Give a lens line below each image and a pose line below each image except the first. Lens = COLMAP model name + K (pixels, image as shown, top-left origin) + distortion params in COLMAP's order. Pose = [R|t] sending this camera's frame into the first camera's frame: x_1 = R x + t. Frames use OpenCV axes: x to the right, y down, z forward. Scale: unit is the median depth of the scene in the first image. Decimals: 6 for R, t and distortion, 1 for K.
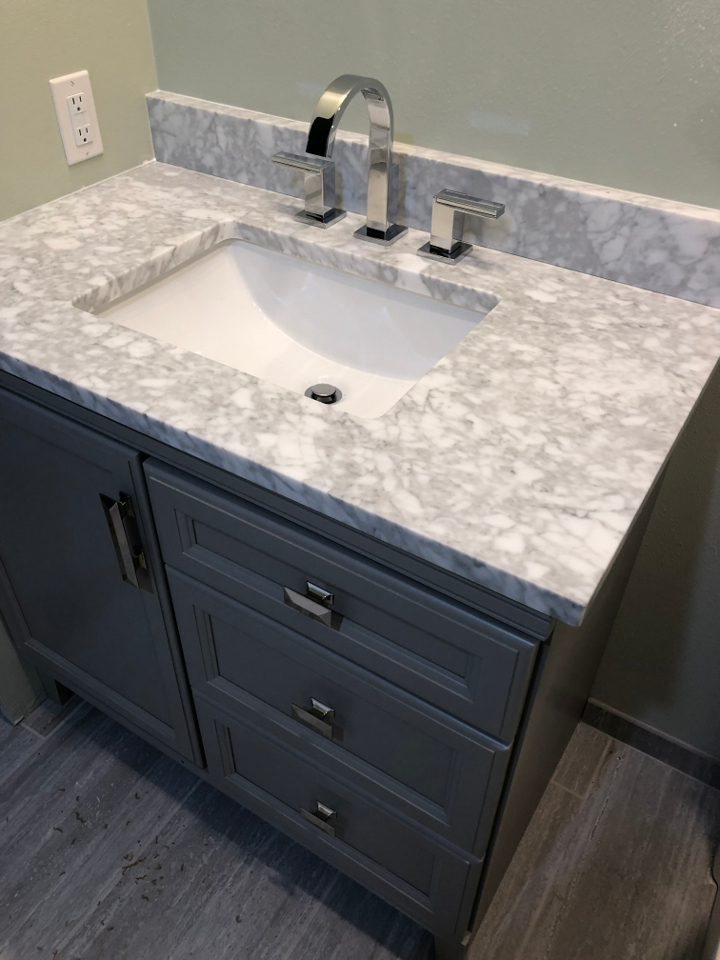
lens RADIAL K [[802.7, 0, 354.5], [0, 802.7, 481.8], [0, 0, 1]] dist [0.034854, -0.012303]
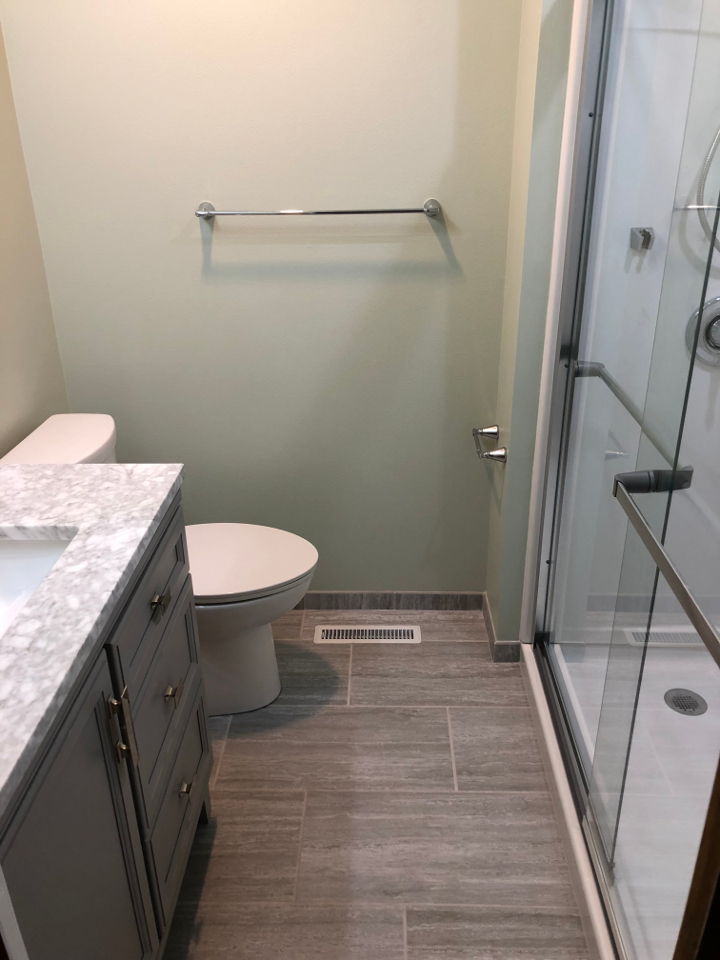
lens RADIAL K [[802.7, 0, 358.6], [0, 802.7, 481.0], [0, 0, 1]] dist [0.034854, -0.012303]
pose [[-0.523466, -0.350358, 0.776680, -1.573393], [0.565350, 0.539161, 0.624247, -0.859450], [-0.637466, 0.765869, -0.084158, 0.692902]]
